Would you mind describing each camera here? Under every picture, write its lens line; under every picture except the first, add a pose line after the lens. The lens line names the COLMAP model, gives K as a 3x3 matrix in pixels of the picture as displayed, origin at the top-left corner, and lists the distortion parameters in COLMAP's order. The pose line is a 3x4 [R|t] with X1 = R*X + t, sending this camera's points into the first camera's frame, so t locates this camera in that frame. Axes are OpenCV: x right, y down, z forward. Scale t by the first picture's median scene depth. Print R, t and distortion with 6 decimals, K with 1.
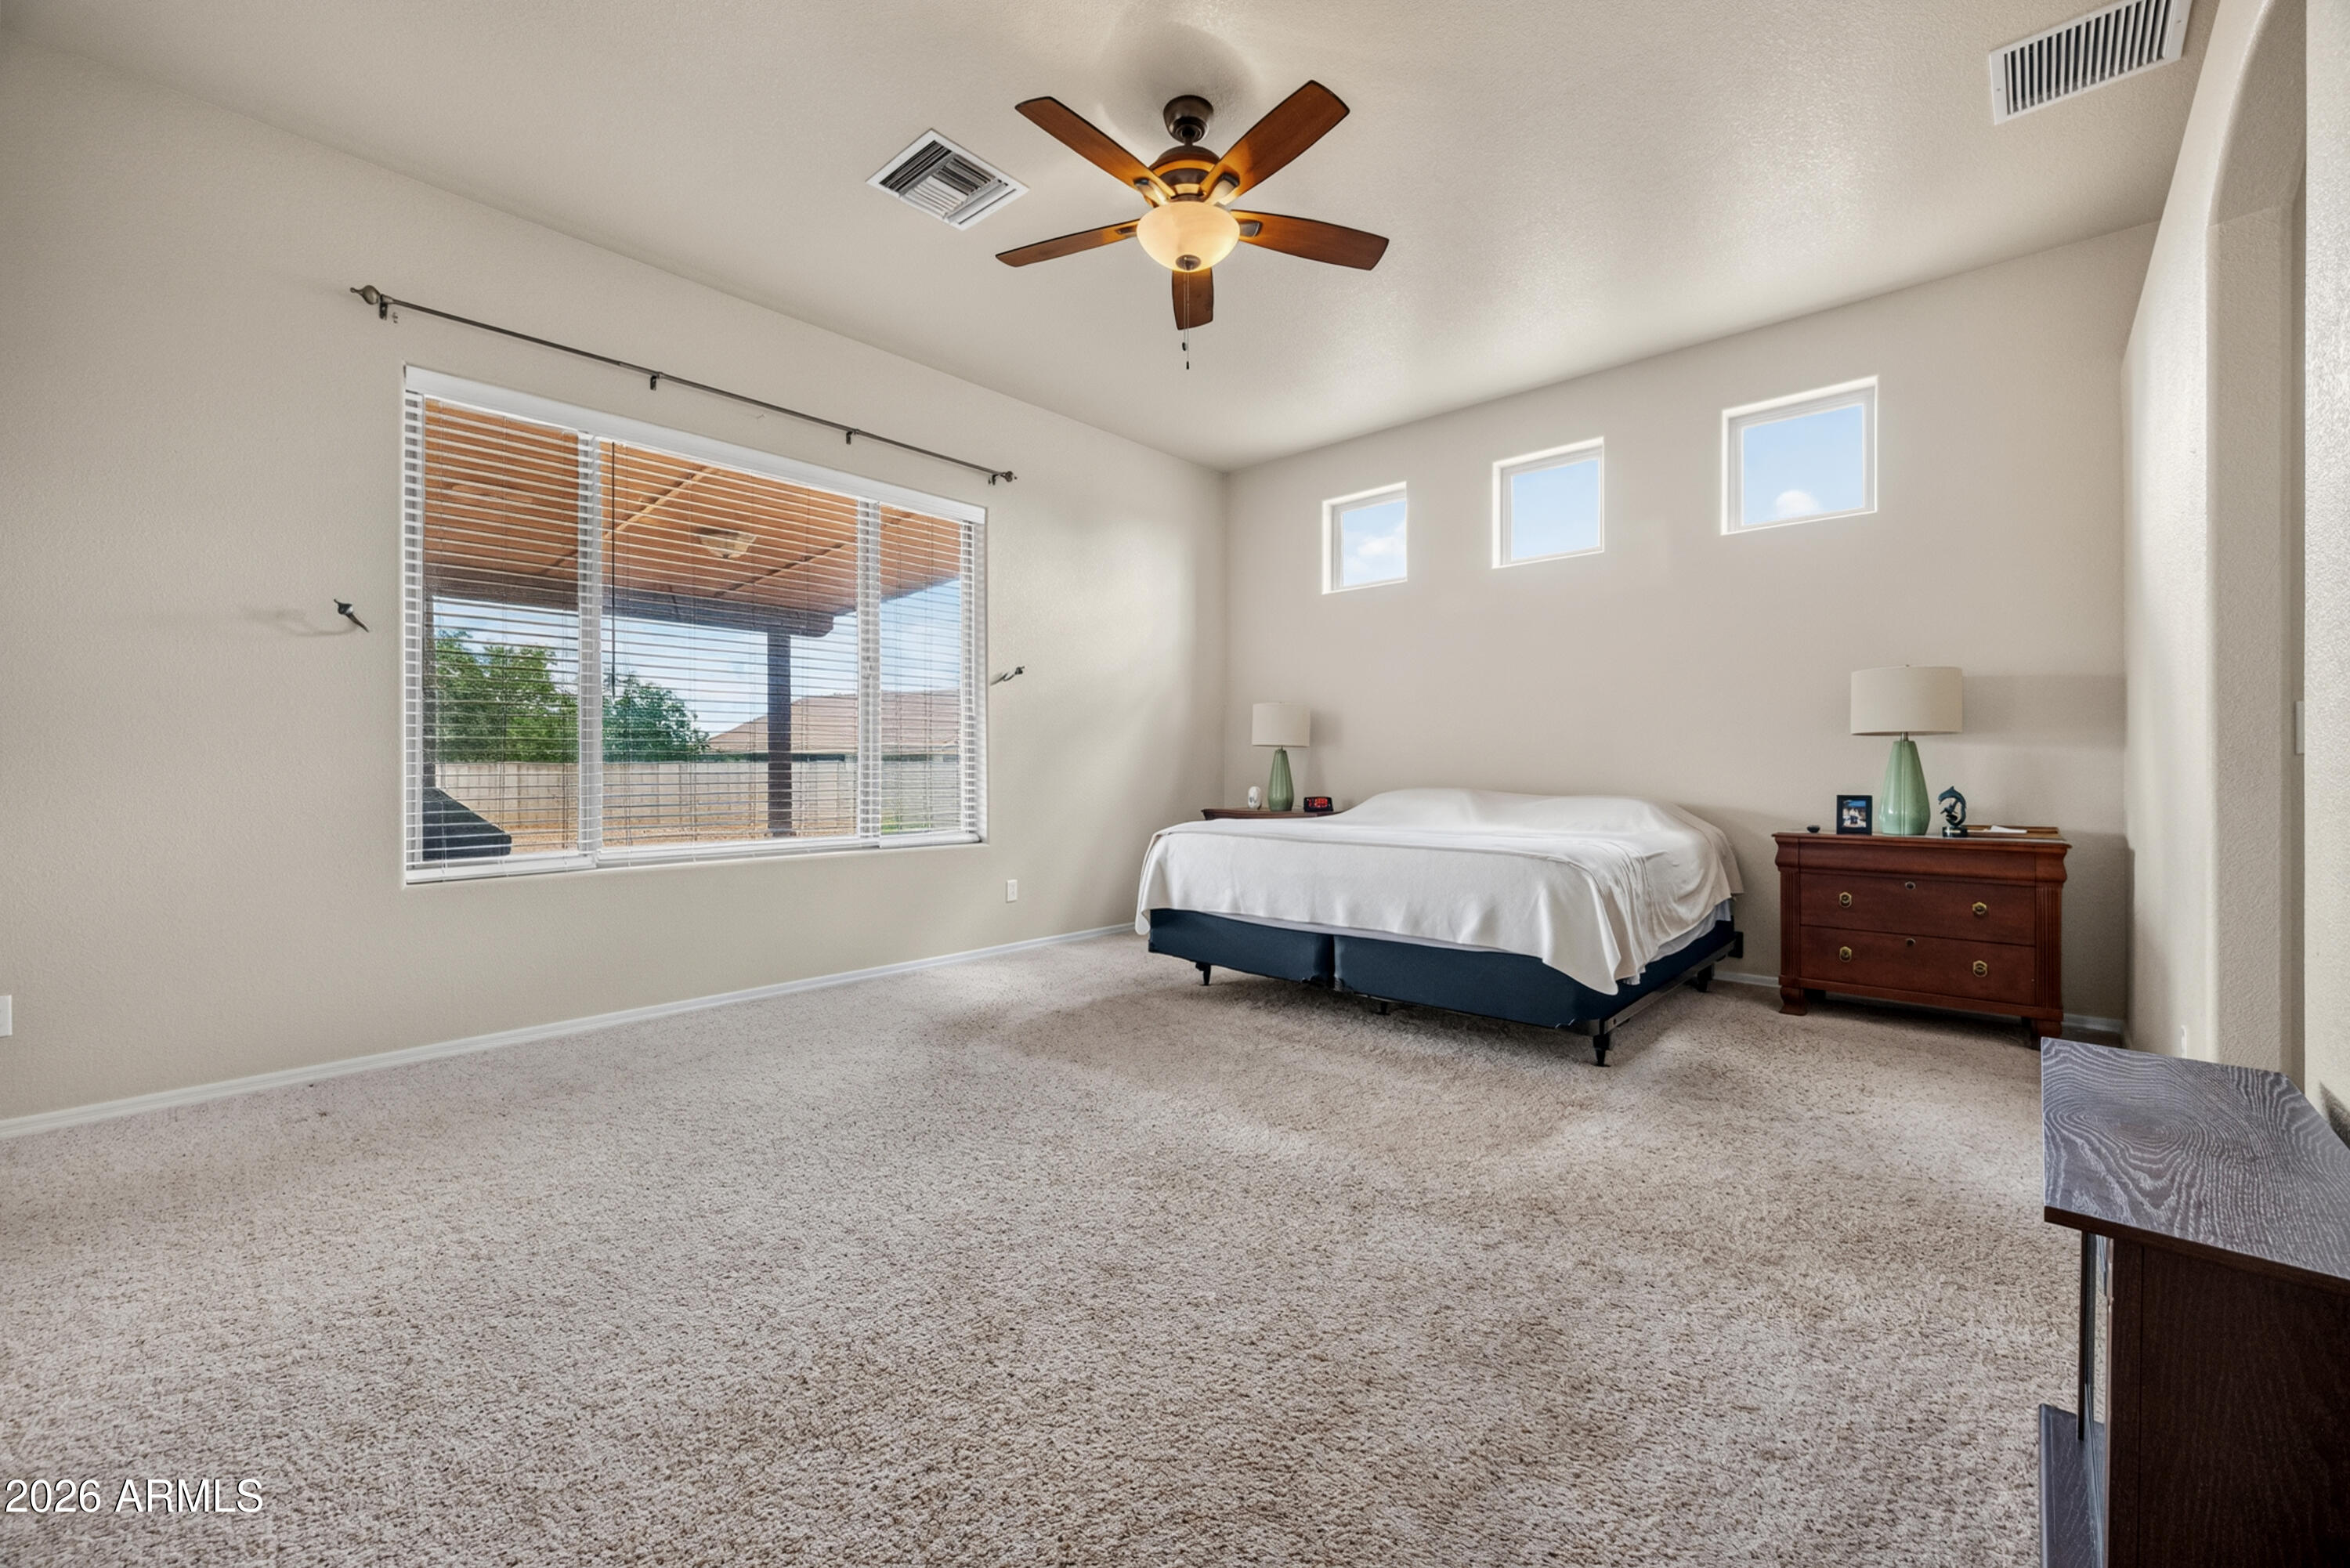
lens RADIAL K [[935.0, 0, 1177.3], [0, 935.0, 776.4], [0, 0, 1]] dist [0.001893, -0.000798]
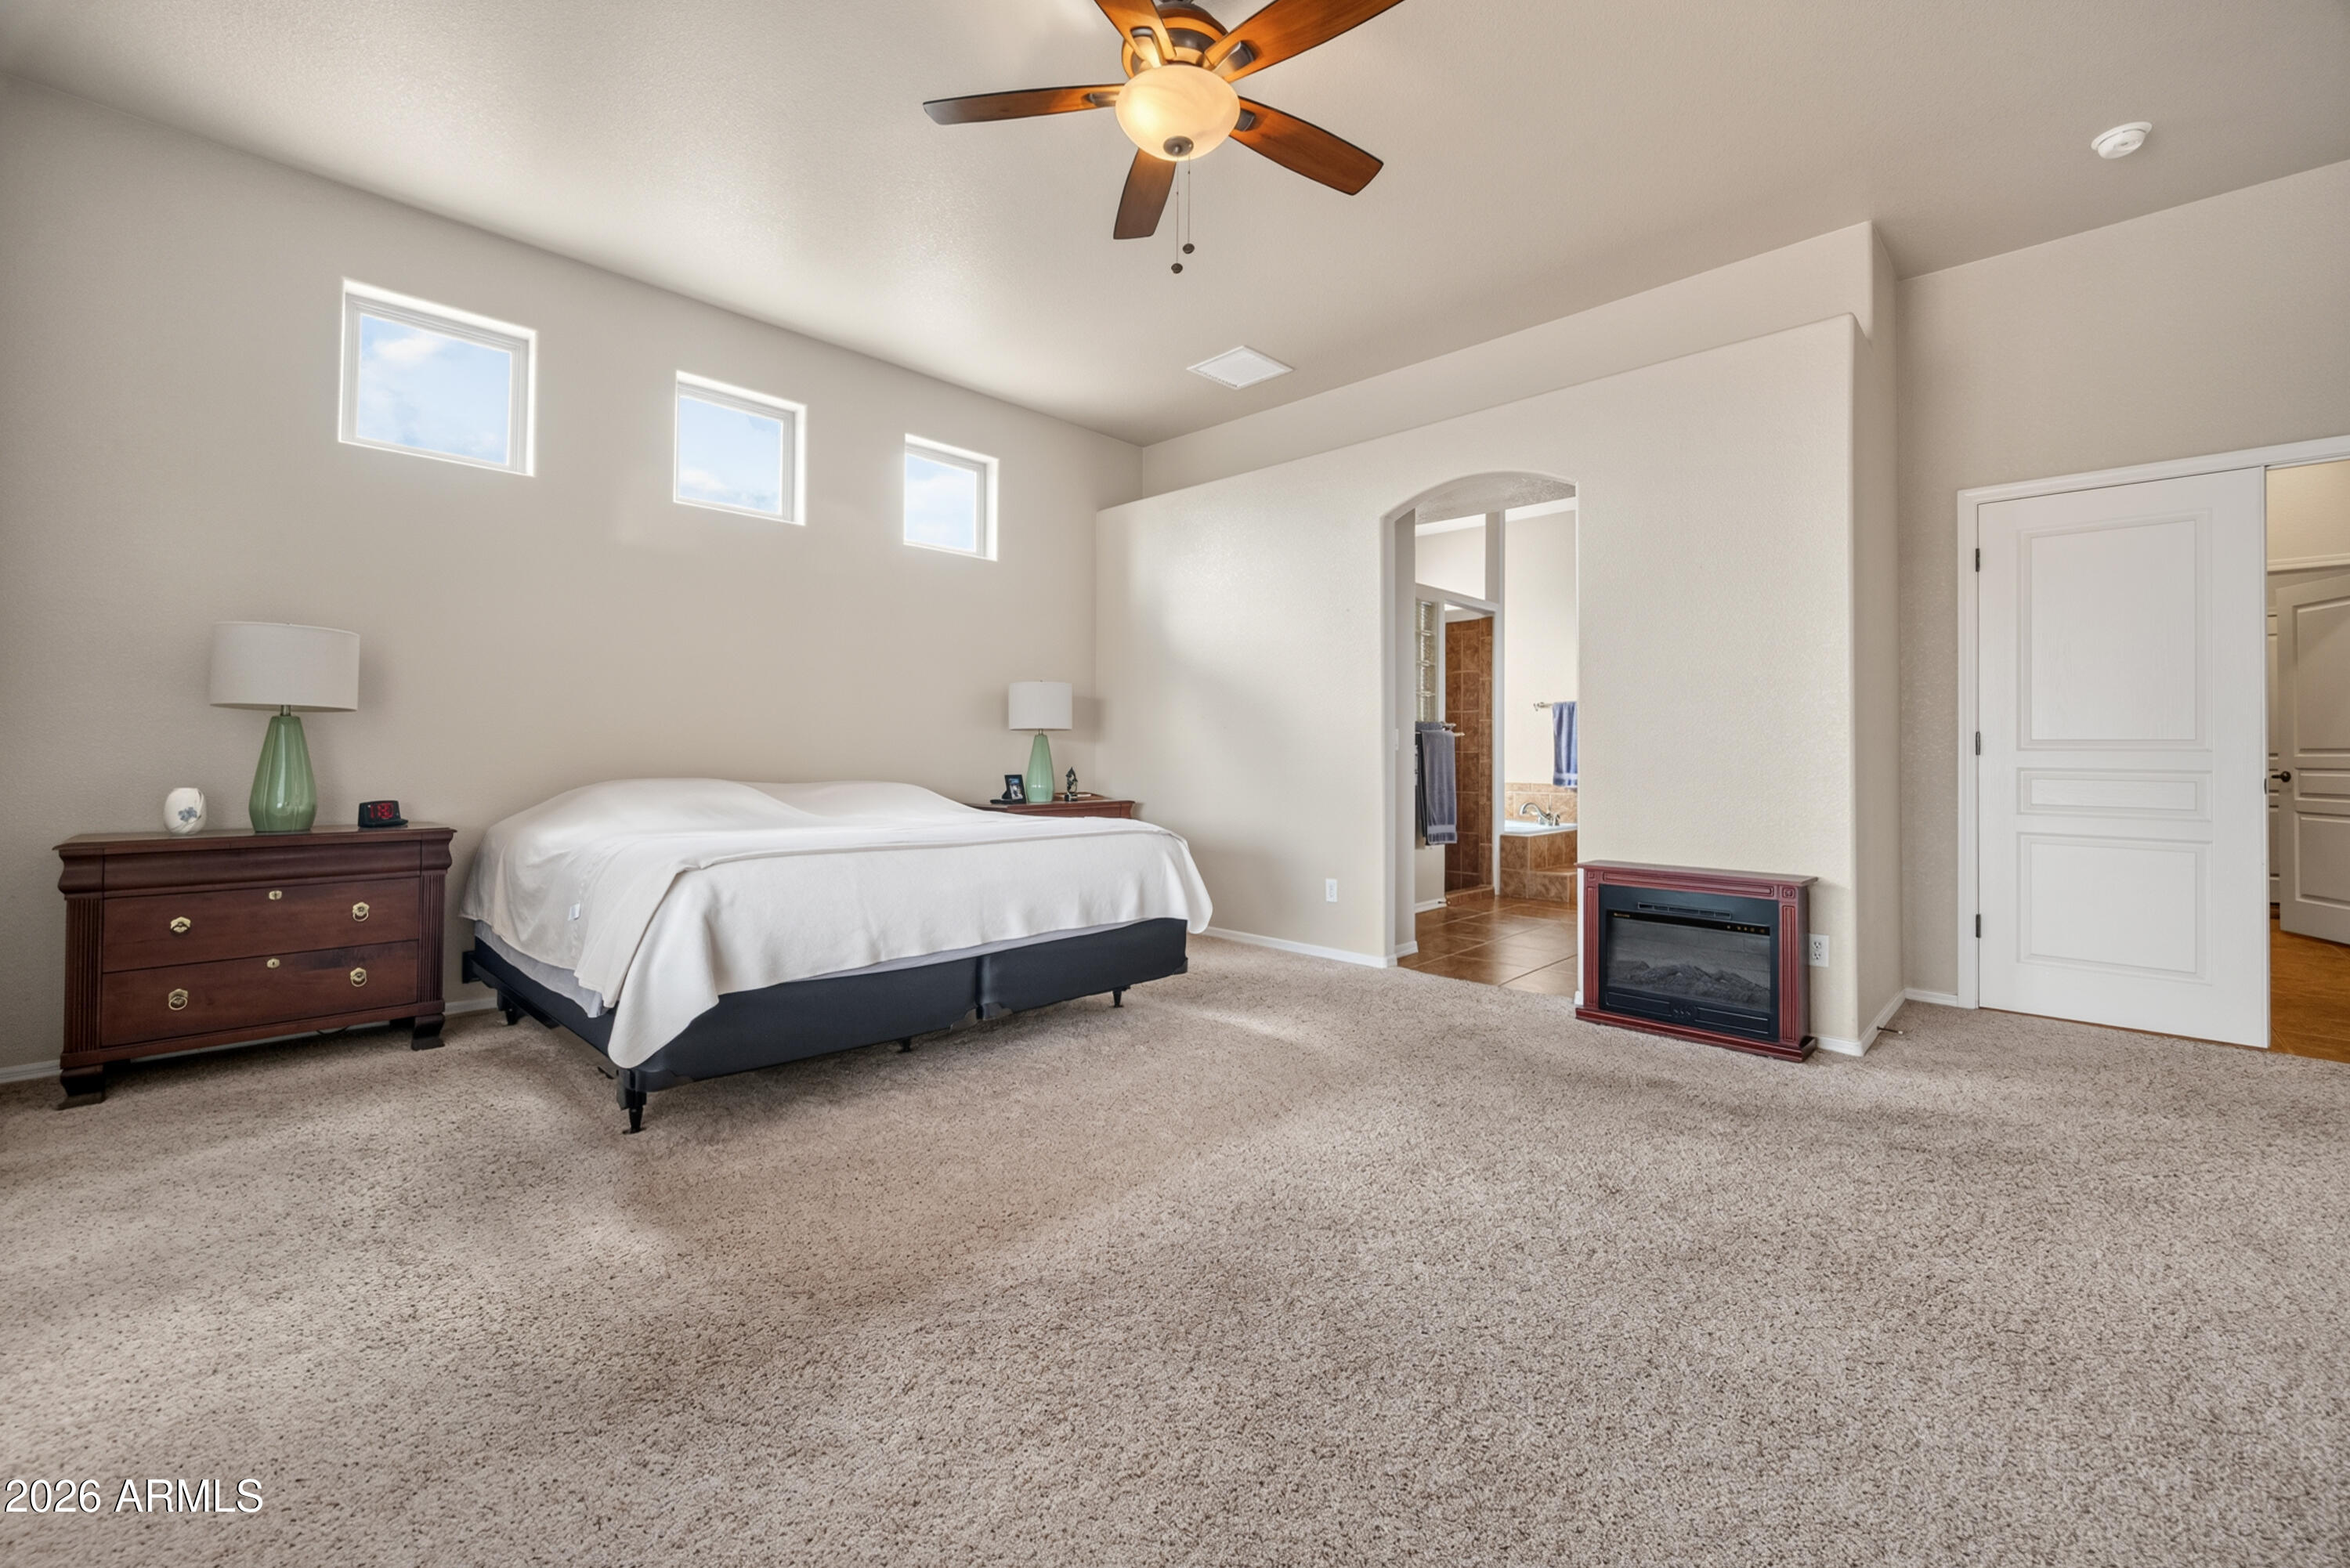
lens RADIAL K [[935.0, 0, 1229.3], [0, 935.0, 731.3], [0, 0, 1]] dist [0.001893, -0.000798]
pose [[0.026483, 0.025260, 0.999330, -0.580929], [0.010967, 0.999613, -0.025558, -0.003729], [-0.999589, 0.011636, 0.026196, 0.673332]]
